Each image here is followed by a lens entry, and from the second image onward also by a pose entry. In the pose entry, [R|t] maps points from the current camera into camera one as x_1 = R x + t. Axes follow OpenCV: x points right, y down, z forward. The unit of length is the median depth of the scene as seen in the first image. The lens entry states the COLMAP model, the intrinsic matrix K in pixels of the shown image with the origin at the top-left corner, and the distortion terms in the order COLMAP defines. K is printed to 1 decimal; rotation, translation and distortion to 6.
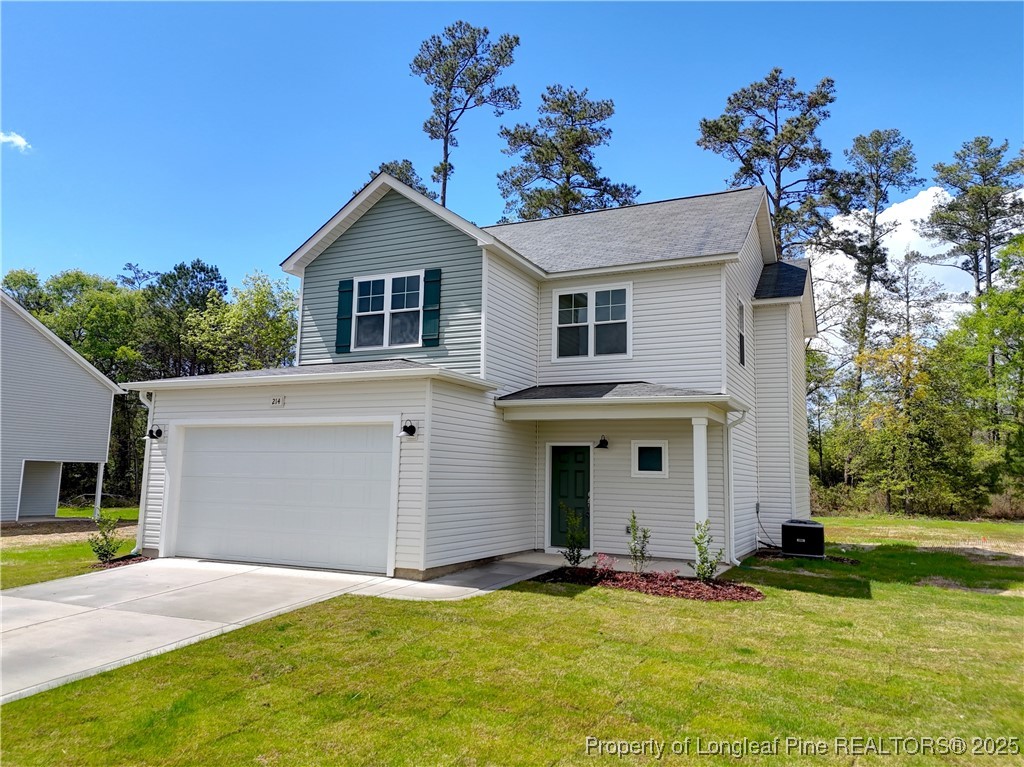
lens RADIAL K [[692.5, 0, 509.3], [0, 692.5, 389.2], [0, 0, 1]] dist [0.036290, -0.001638]
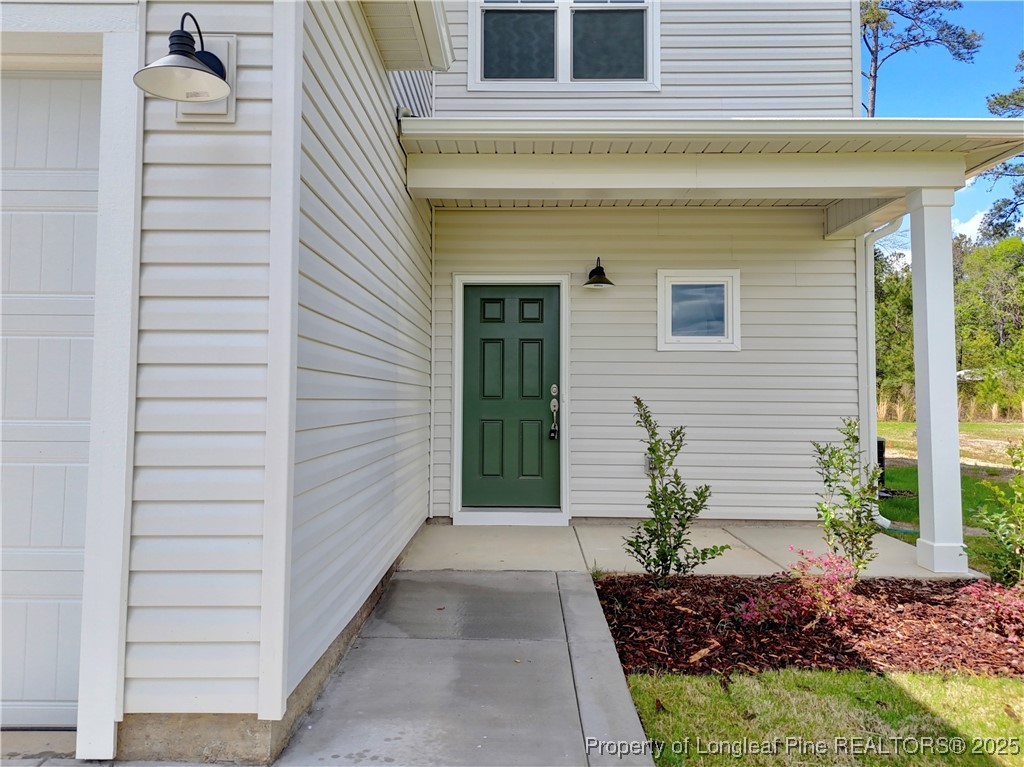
lens RADIAL K [[767.4, 0, 510.8], [0, 767.4, 367.0], [0, 0, 1]] dist [0.076398, -0.113452]
pose [[0.915155, -0.001382, 0.403099, -0.114115], [-0.034785, 0.995993, 0.082389, 0.097011], [-0.401597, -0.089420, 0.911440, 0.562381]]
